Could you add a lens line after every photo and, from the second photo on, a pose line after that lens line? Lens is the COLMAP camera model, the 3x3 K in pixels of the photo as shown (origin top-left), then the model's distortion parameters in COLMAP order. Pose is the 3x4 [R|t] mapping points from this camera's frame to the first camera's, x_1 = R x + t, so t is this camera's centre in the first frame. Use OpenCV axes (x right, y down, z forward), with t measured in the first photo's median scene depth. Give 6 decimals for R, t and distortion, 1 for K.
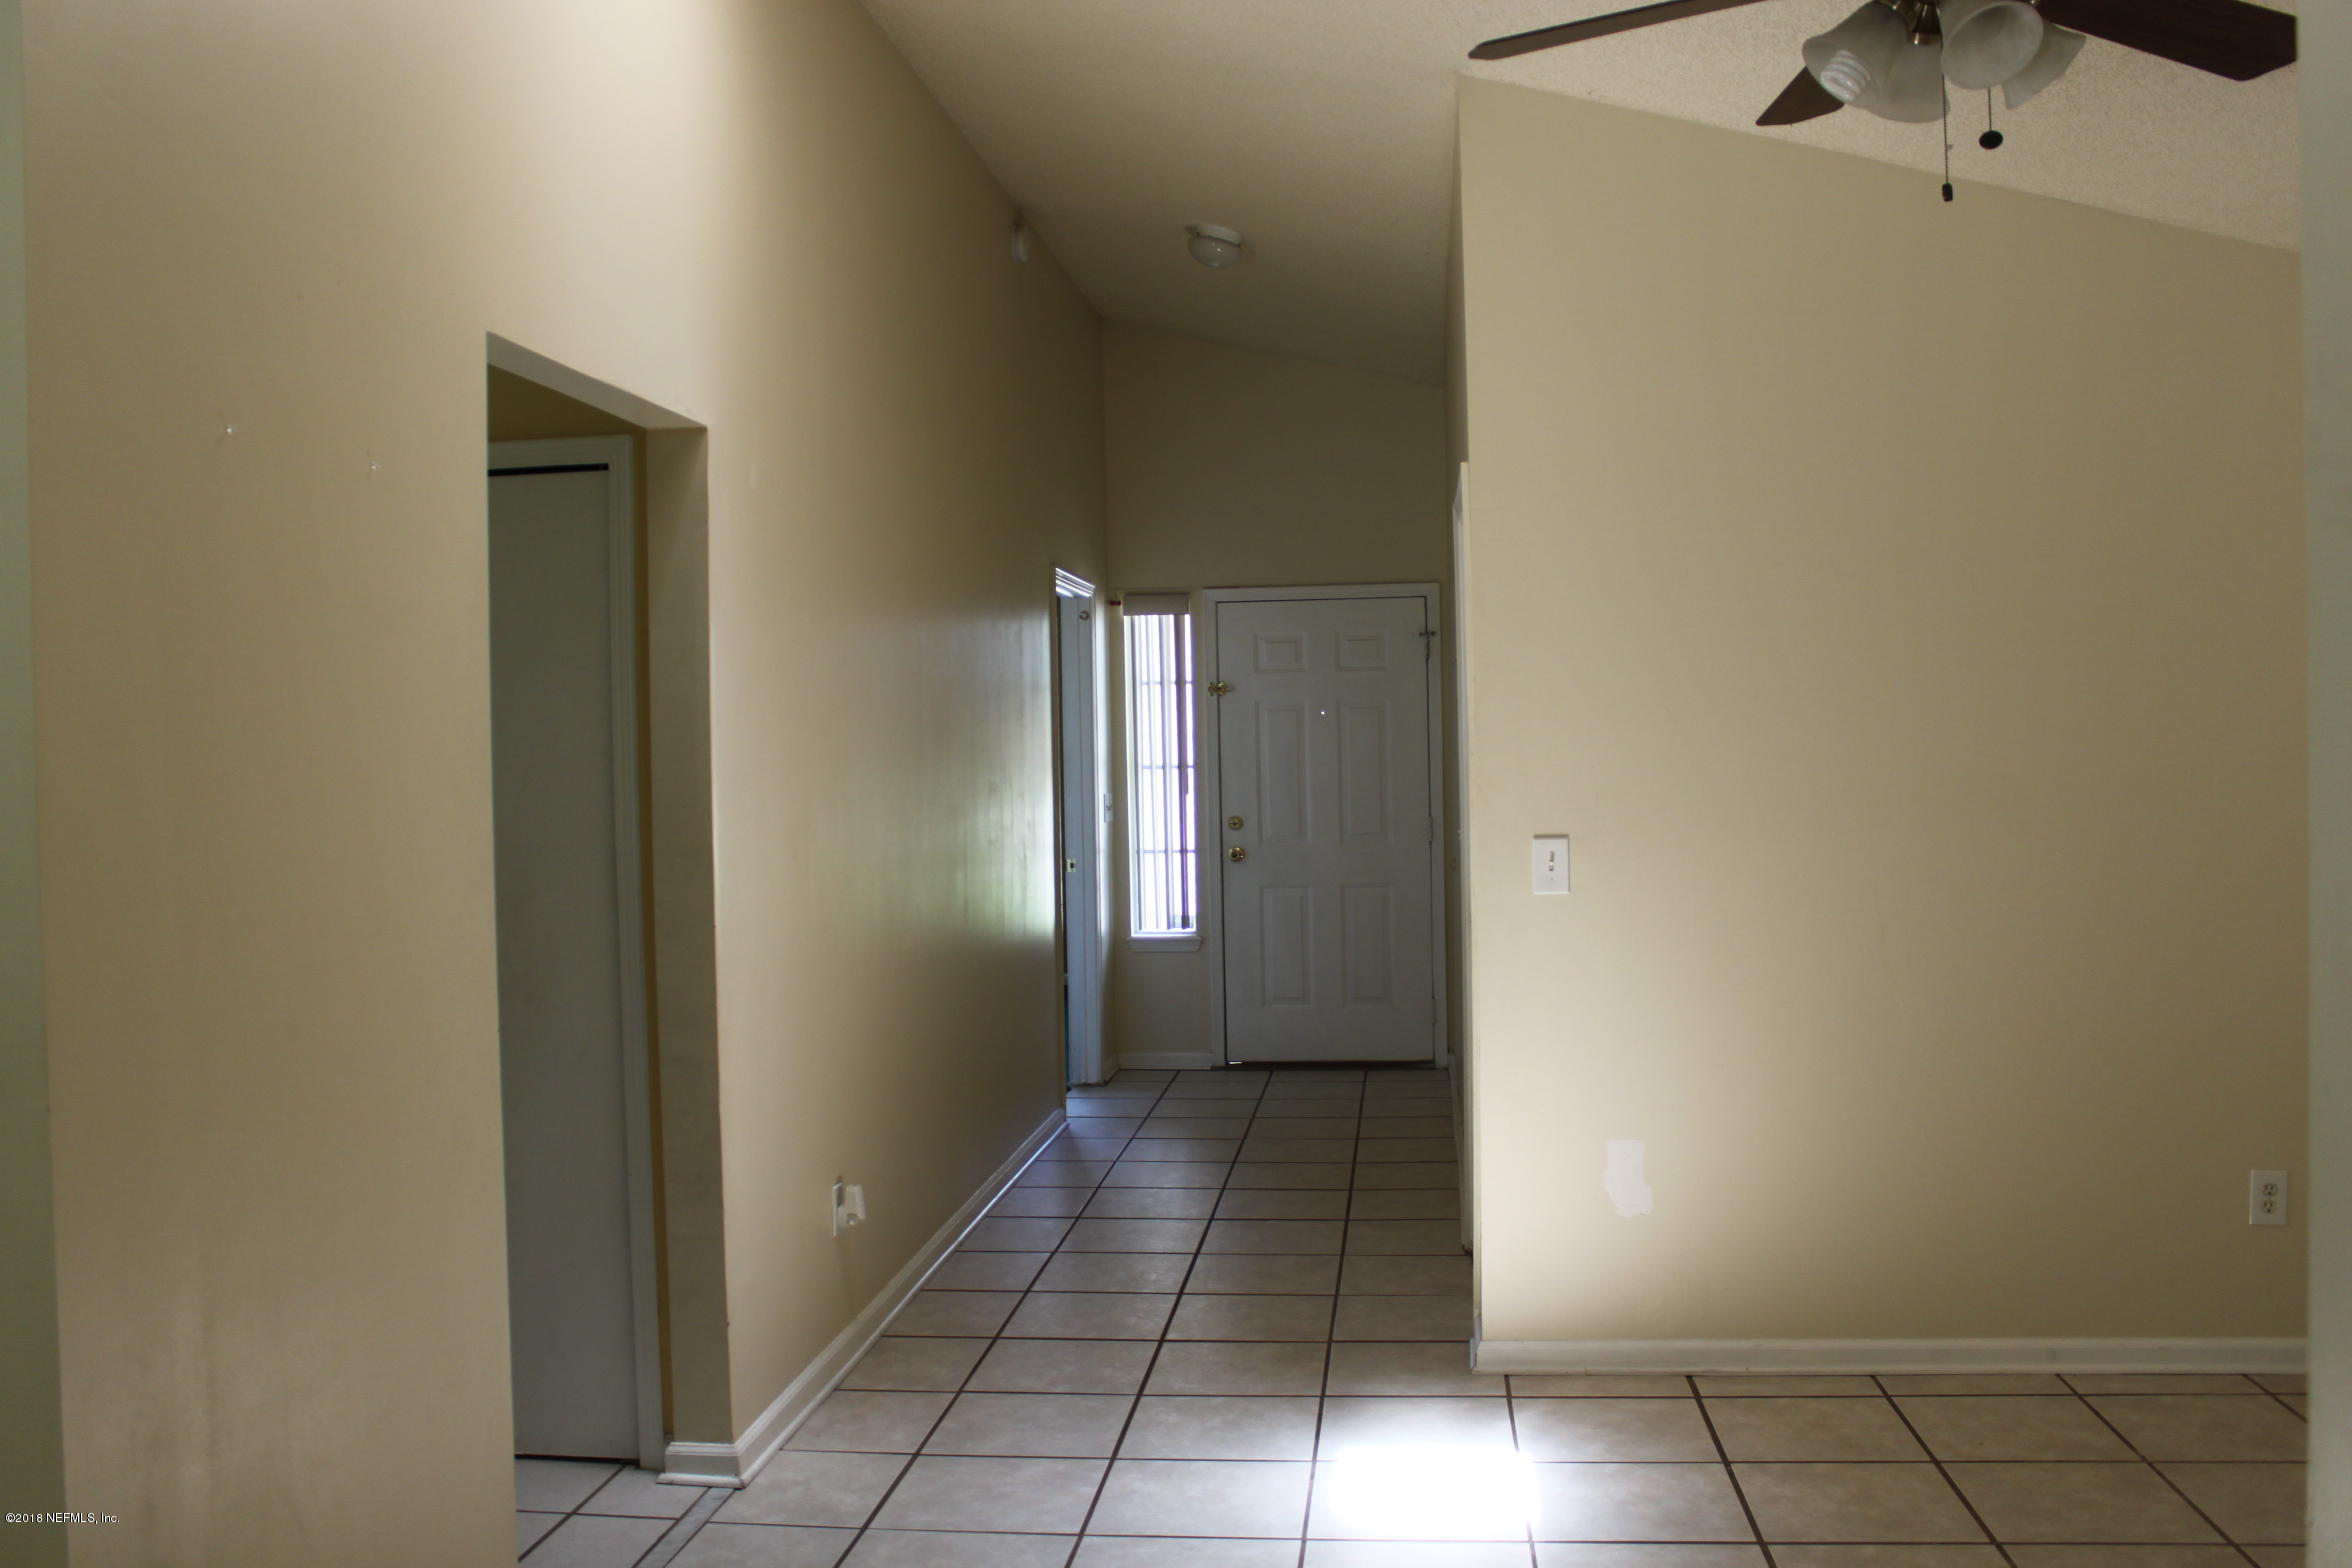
lens RADIAL K [[2025.3, 0, 1174.0], [0, 2025.3, 764.4], [0, 0, 1]] dist [-0.156819, 0.136754]
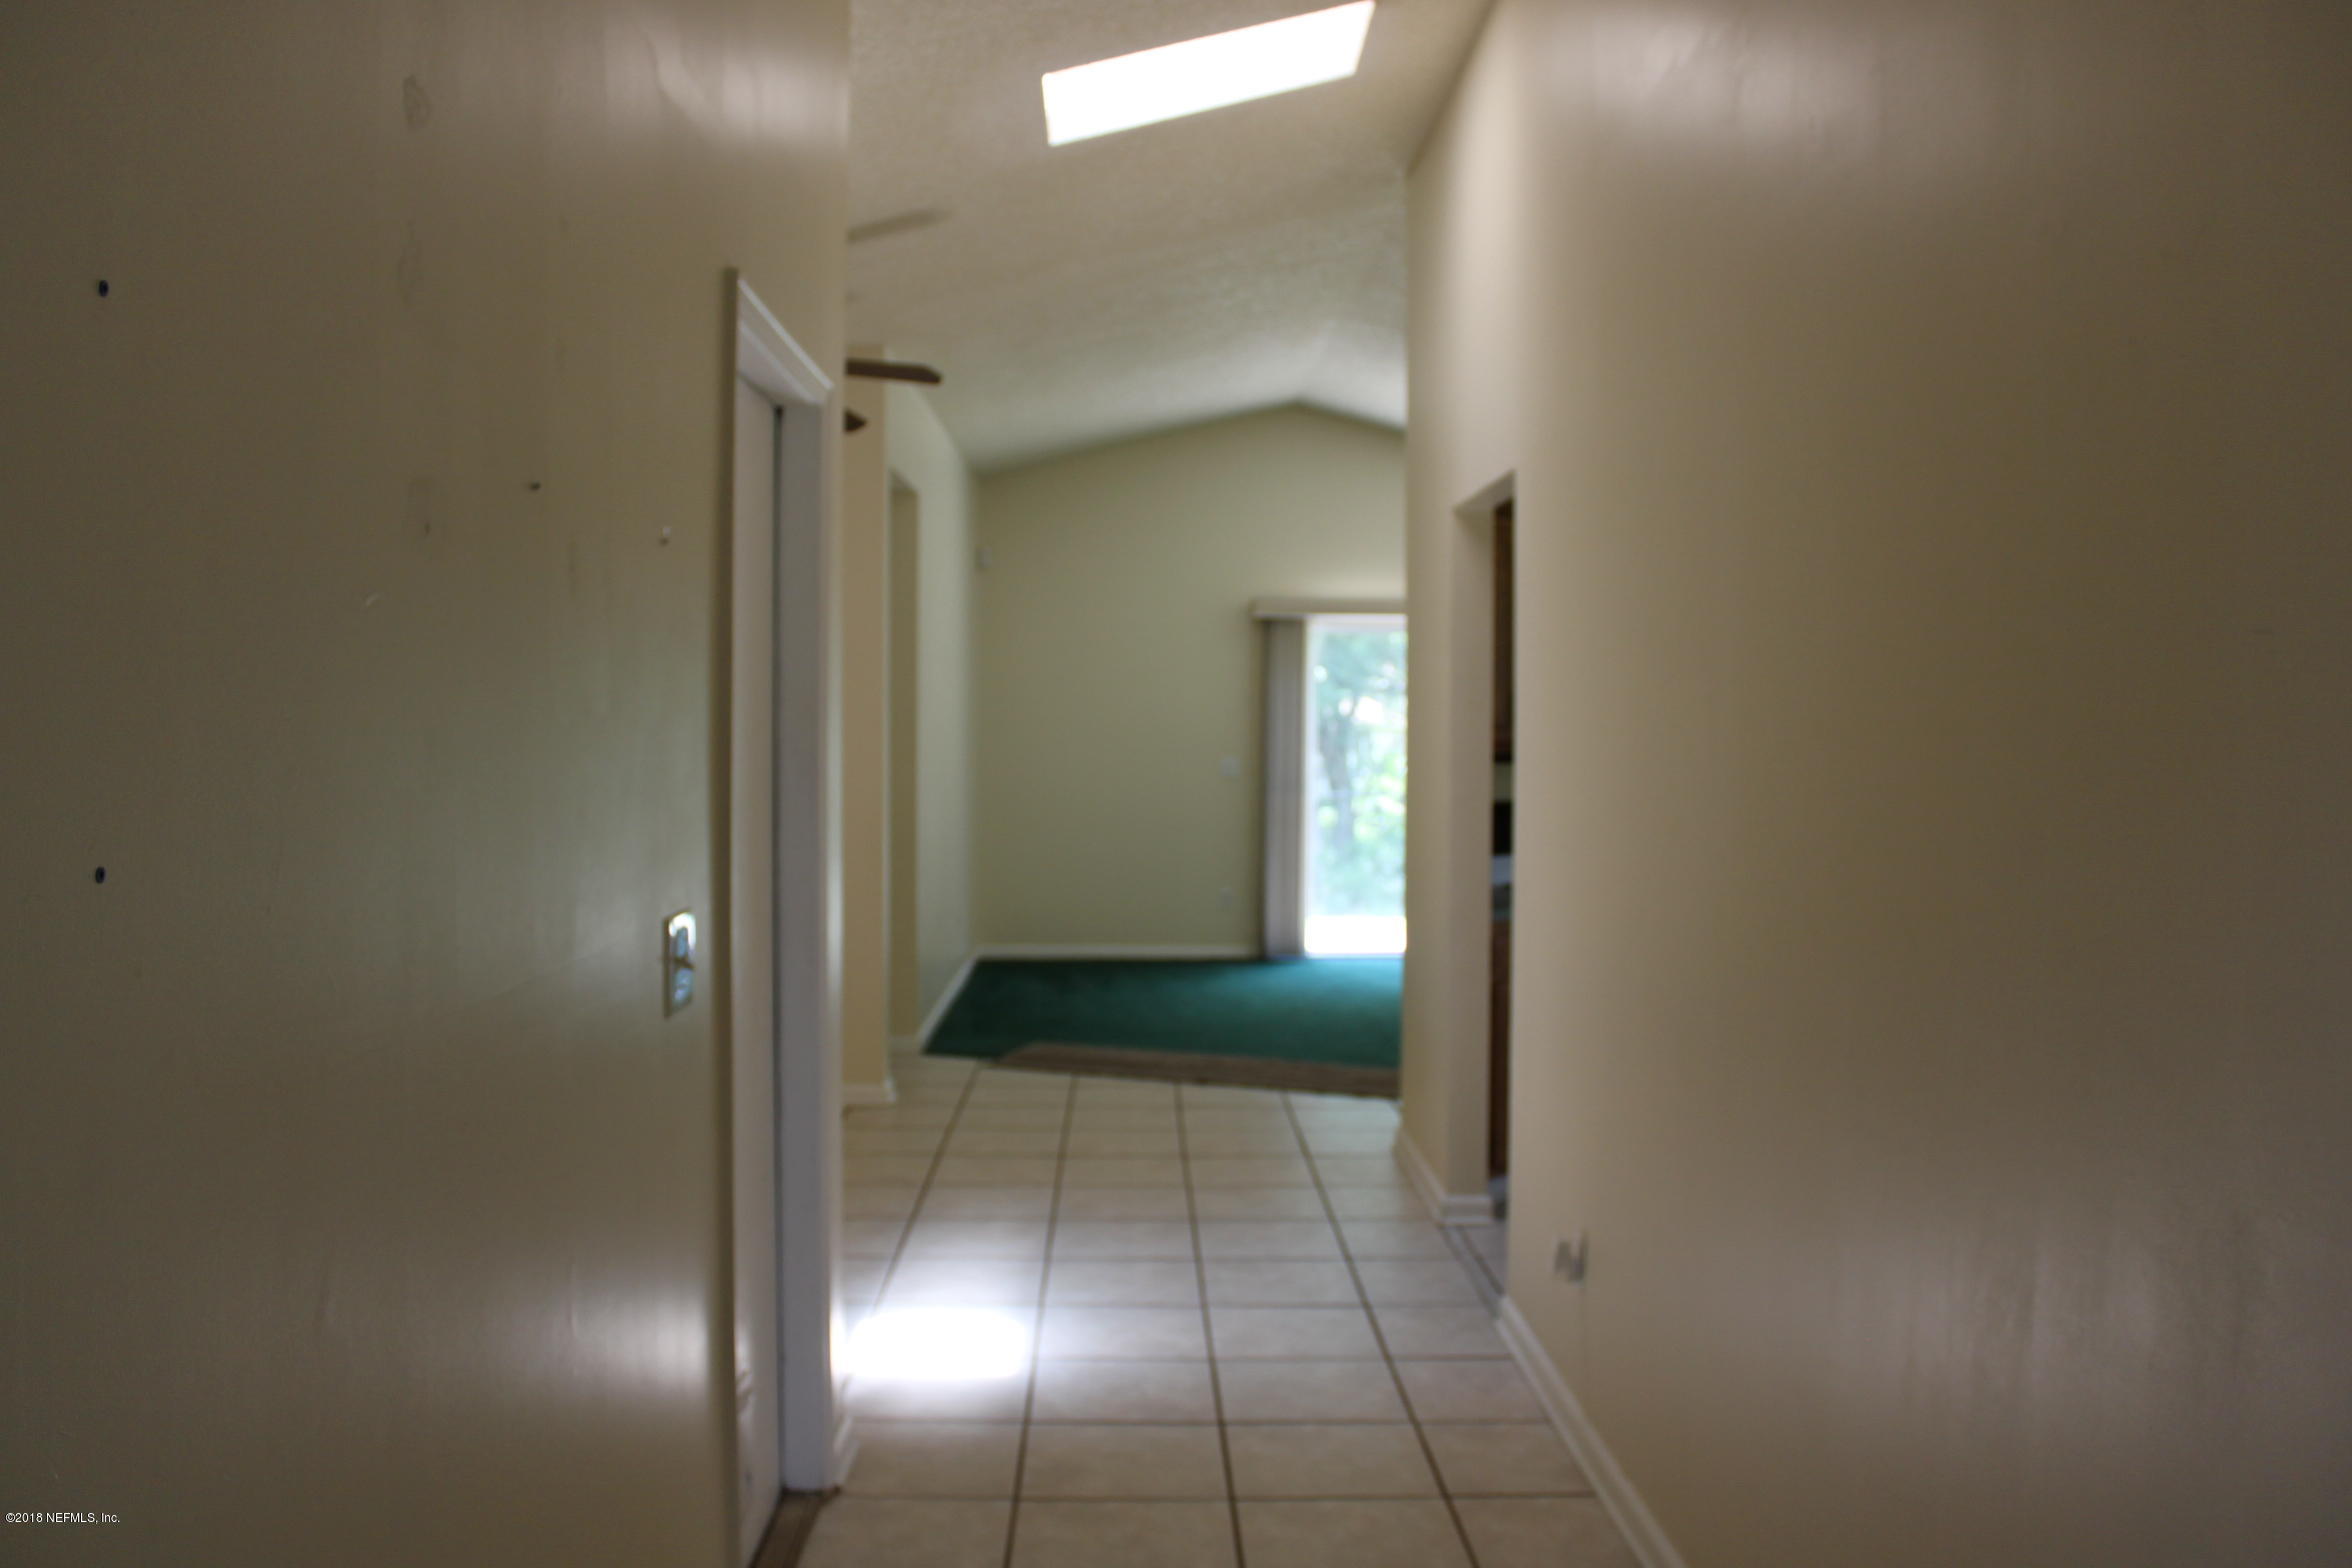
lens RADIAL K [[1999.6, 0, 1167.3], [0, 1999.6, 771.5], [0, 0, 1]] dist [-0.138678, 0.151746]
pose [[-0.989795, 0.020331, -0.141040, 0.131669], [0.013623, 0.998737, 0.048360, -0.037964], [0.141845, 0.045945, -0.988822, 1.886849]]
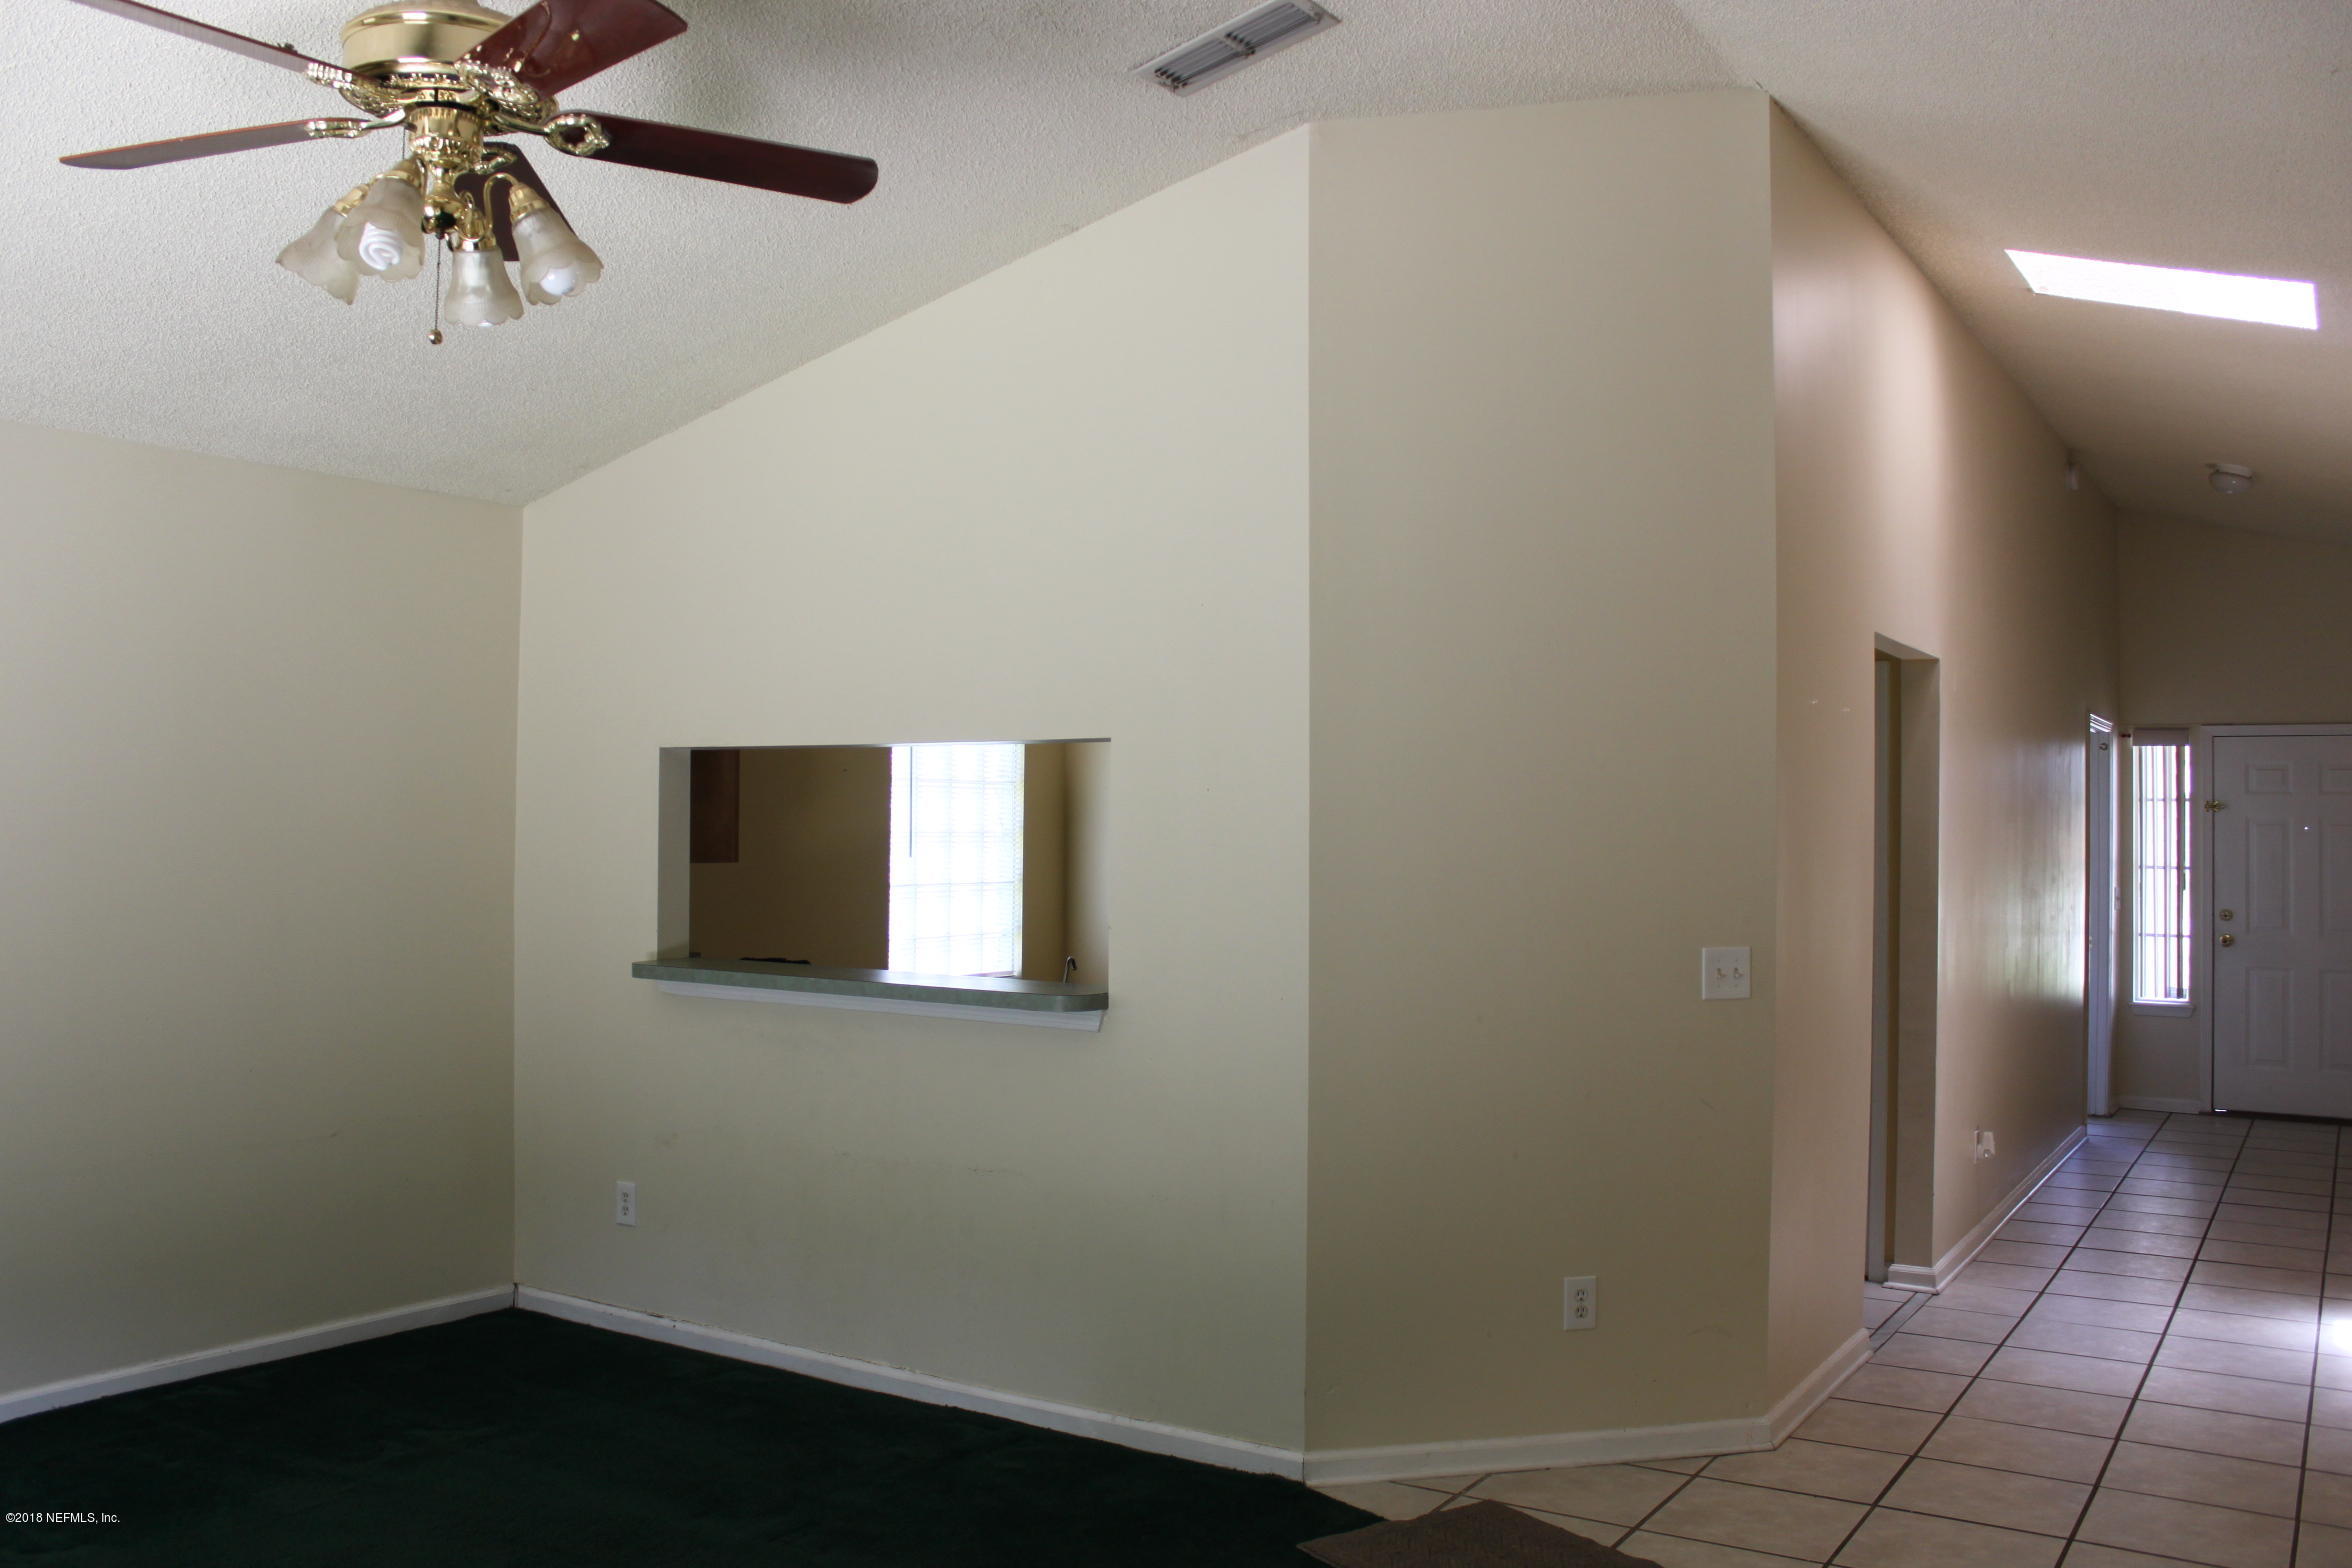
lens RADIAL K [[1981.4, 0, 1169.1], [0, 1981.4, 756.7], [0, 0, 1]] dist [-0.167624, 0.145743]
pose [[0.900581, 0.018275, -0.434303, -0.089121], [-0.037845, 0.998618, -0.036455, -0.001467], [0.433037, 0.049267, 0.900029, -0.621524]]
